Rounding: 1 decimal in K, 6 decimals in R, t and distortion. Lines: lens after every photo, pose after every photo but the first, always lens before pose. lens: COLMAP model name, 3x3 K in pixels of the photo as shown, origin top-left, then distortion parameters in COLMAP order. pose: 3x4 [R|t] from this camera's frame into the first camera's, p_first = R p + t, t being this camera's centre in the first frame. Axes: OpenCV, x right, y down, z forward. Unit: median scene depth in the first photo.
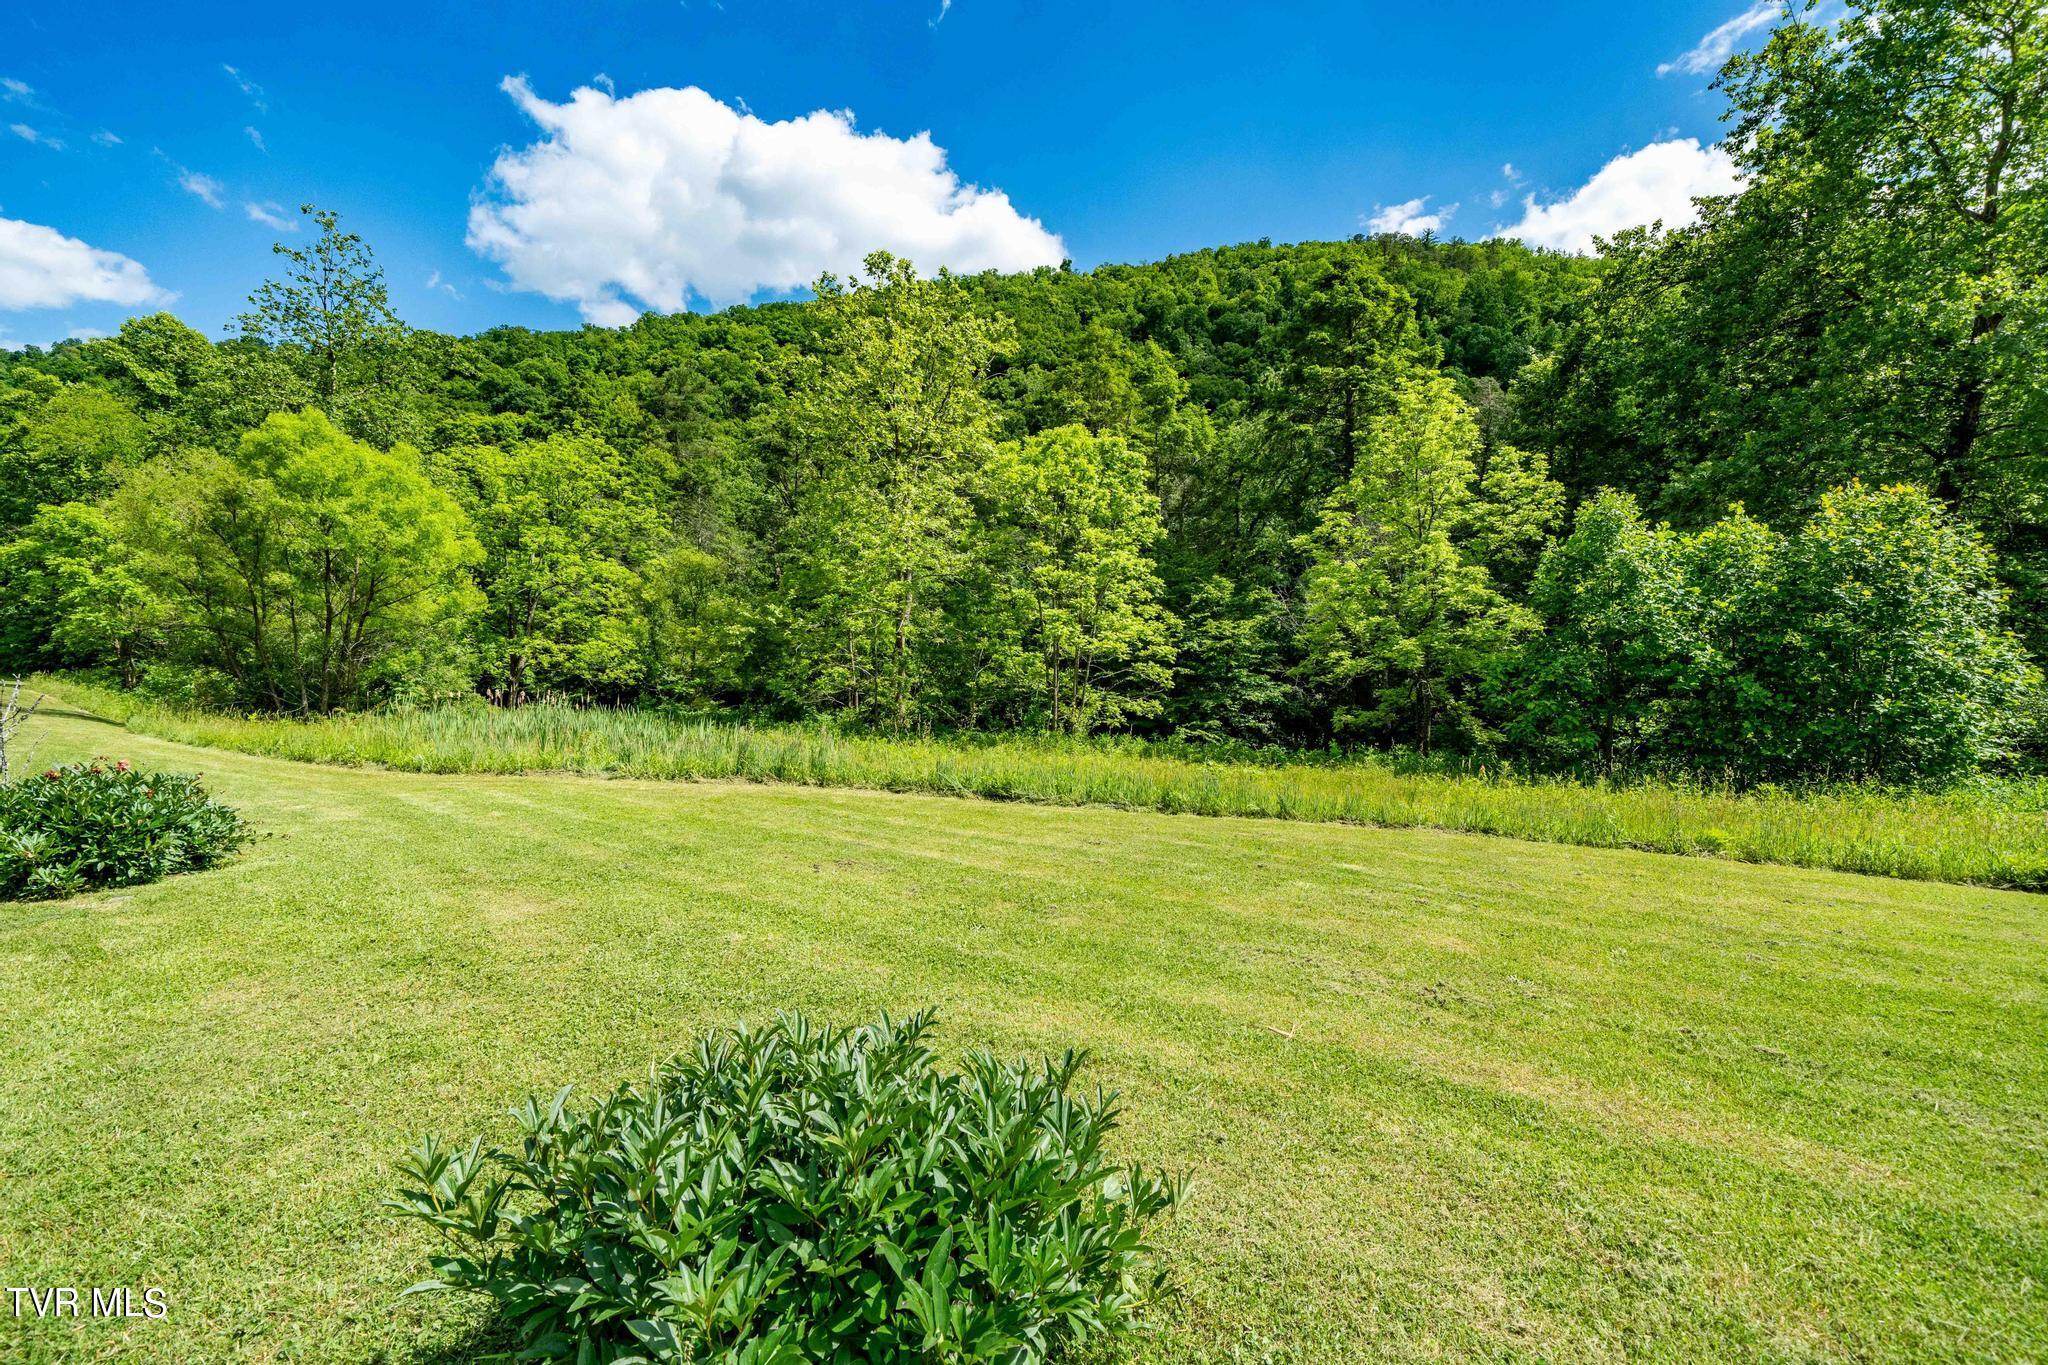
lens RADIAL K [[859.4, 0, 1019.8], [0, 859.4, 690.2], [0, 0, 1]] dist [-0.000662, -0.000550]
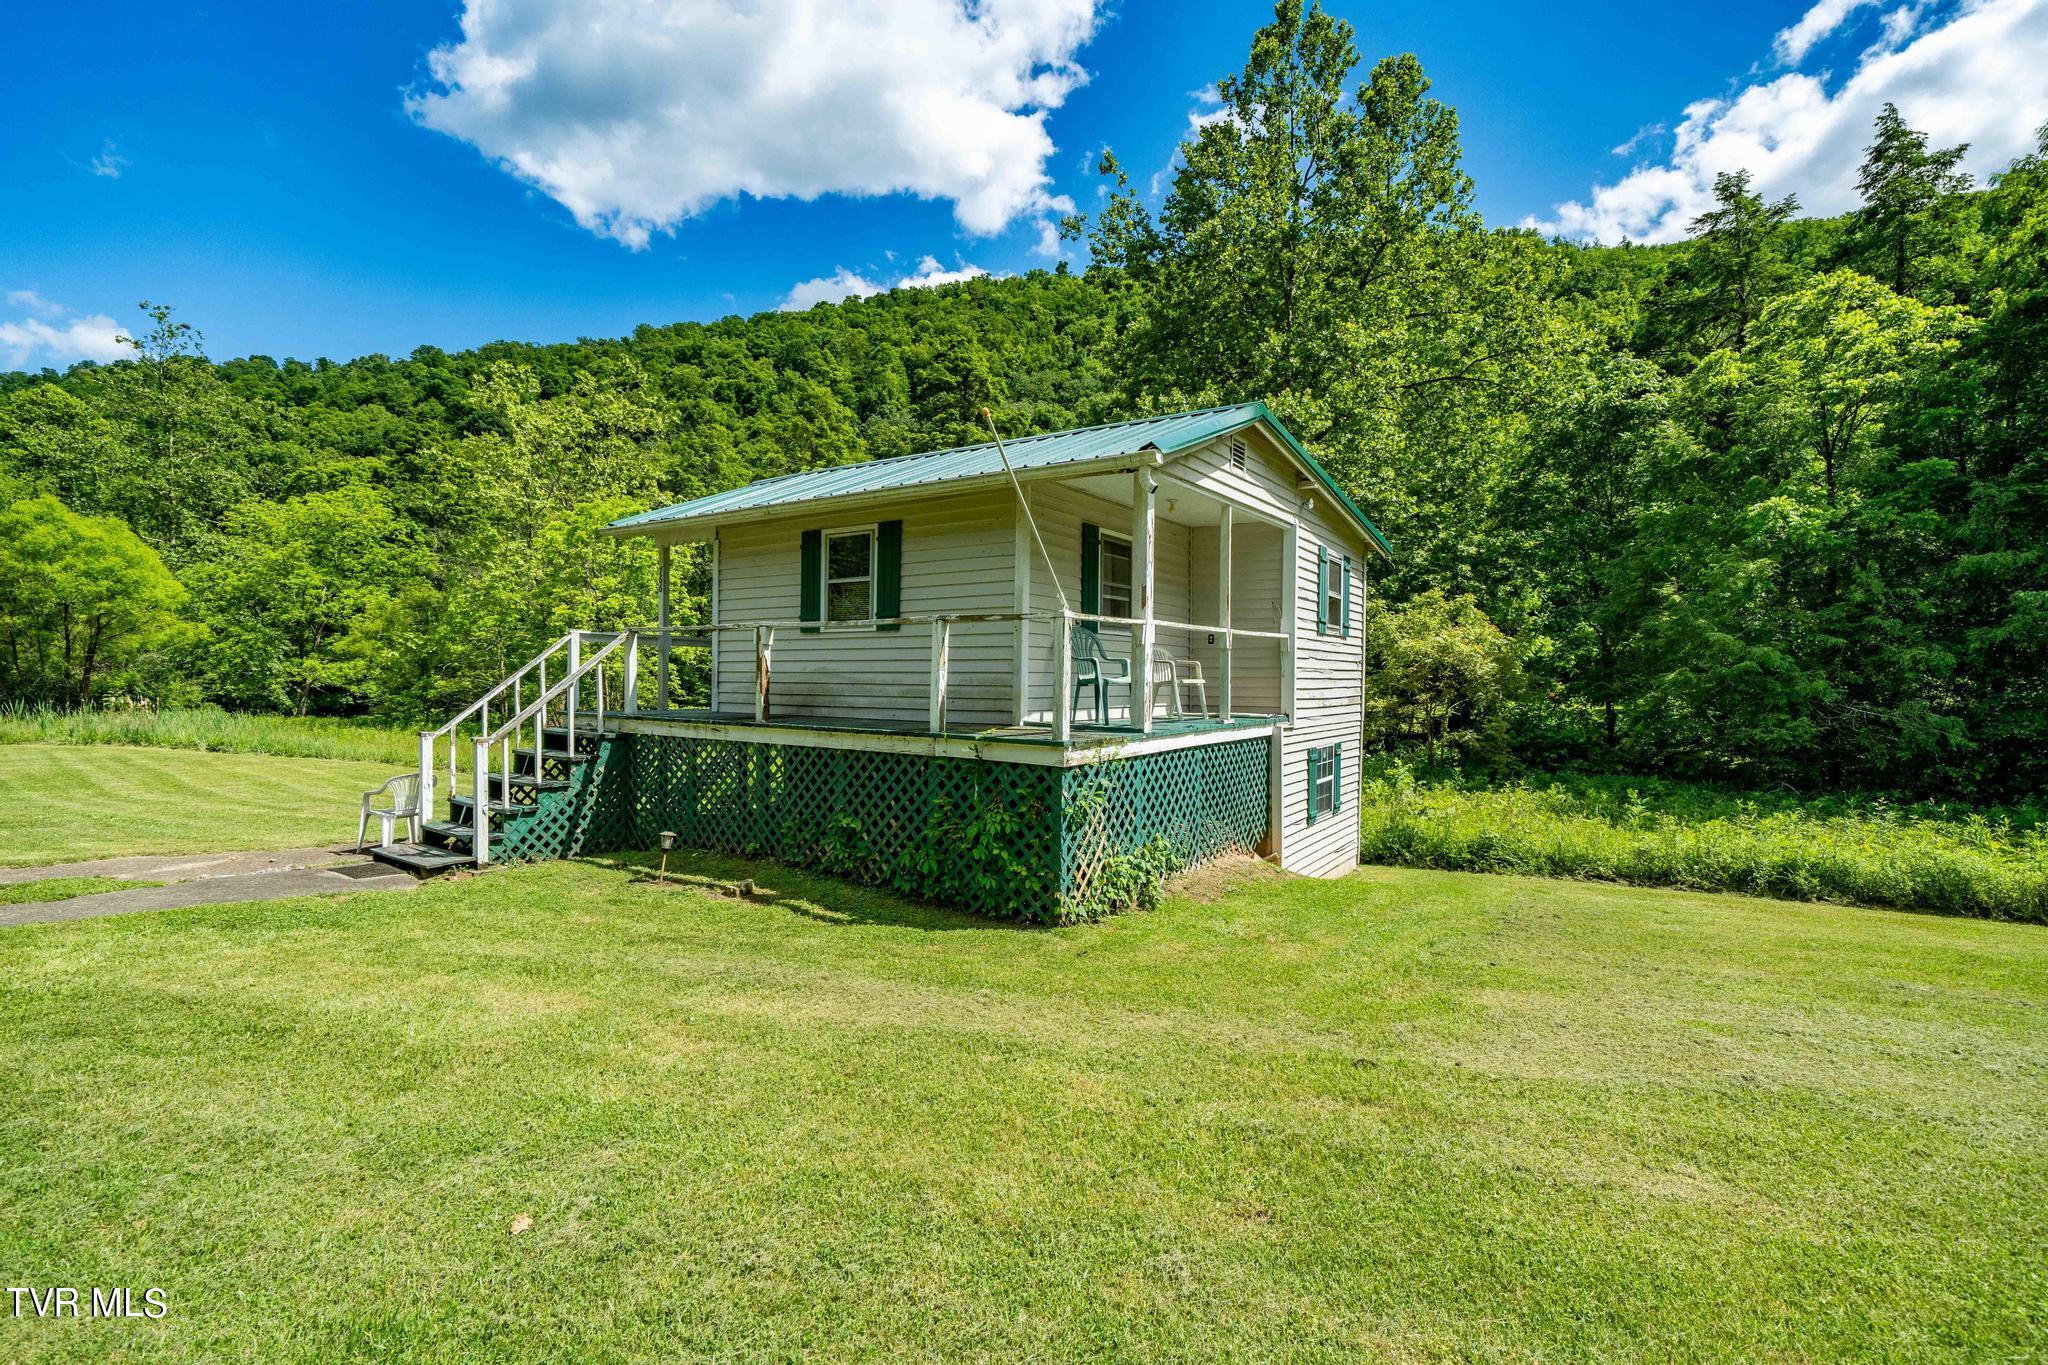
lens RADIAL K [[911.1, 0, 1017.4], [0, 911.1, 685.8], [0, 0, 1]] dist [0.000246, 0.000418]
pose [[0.999074, -0.005727, -0.042643, 0.093926], [0.004798, 0.999750, -0.021843, 0.002246], [0.042757, 0.021618, 0.998852, -0.047075]]
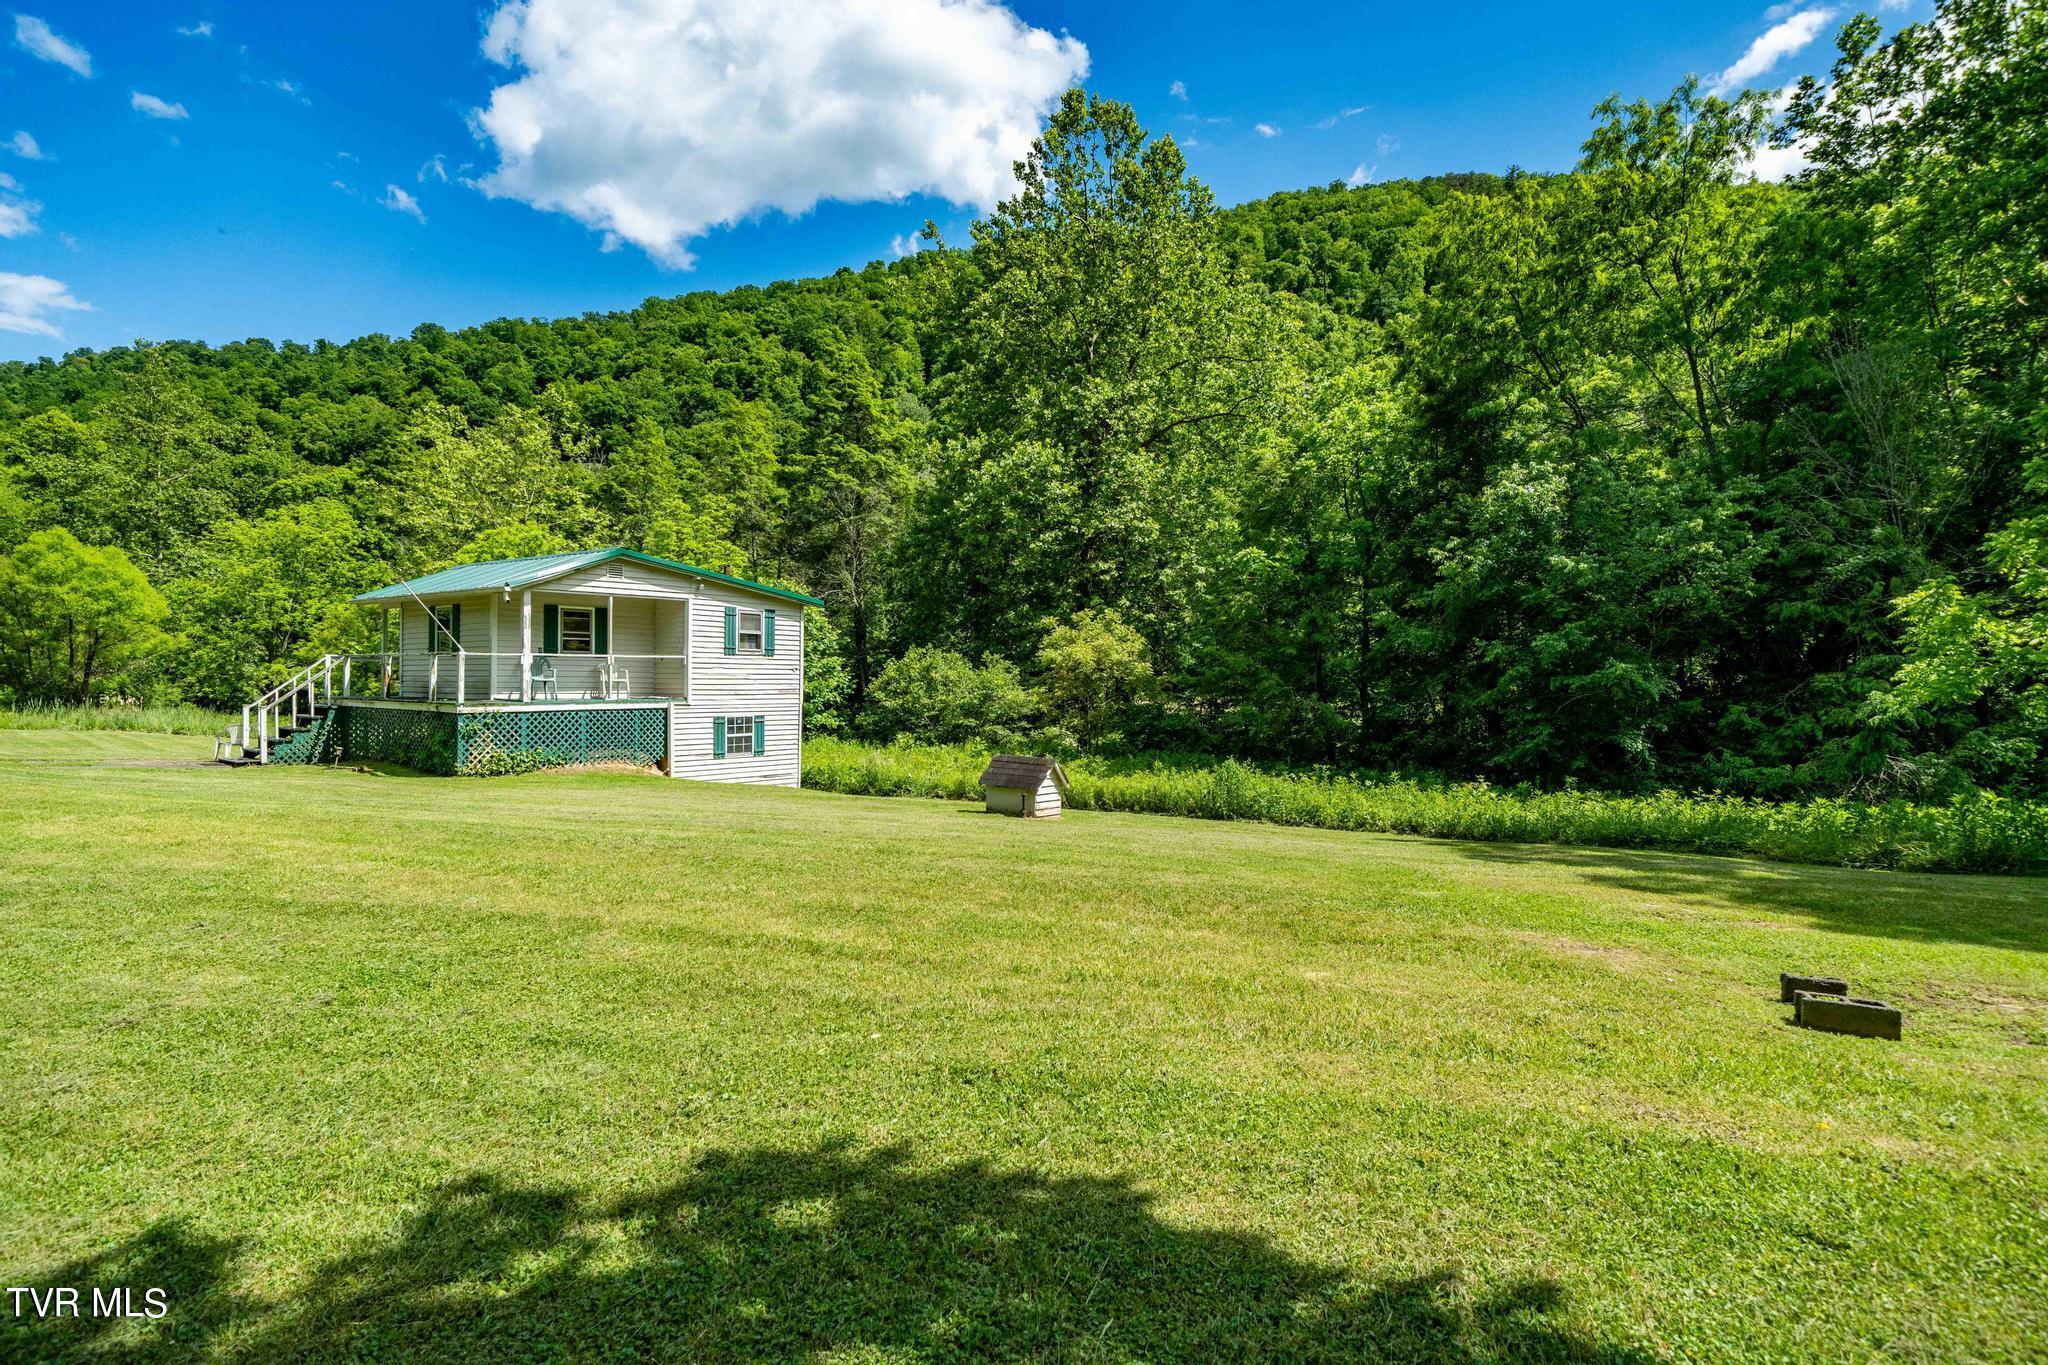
lens RADIAL K [[1034.0, 0, 1018.4], [0, 1034.0, 687.0], [0, 0, 1]] dist [-0.002300, 0.000889]
pose [[0.994773, -0.007139, -0.101858, 0.142973], [0.004676, 0.999691, -0.024398, 0.004130], [0.102001, 0.023795, 0.994500, -0.092198]]
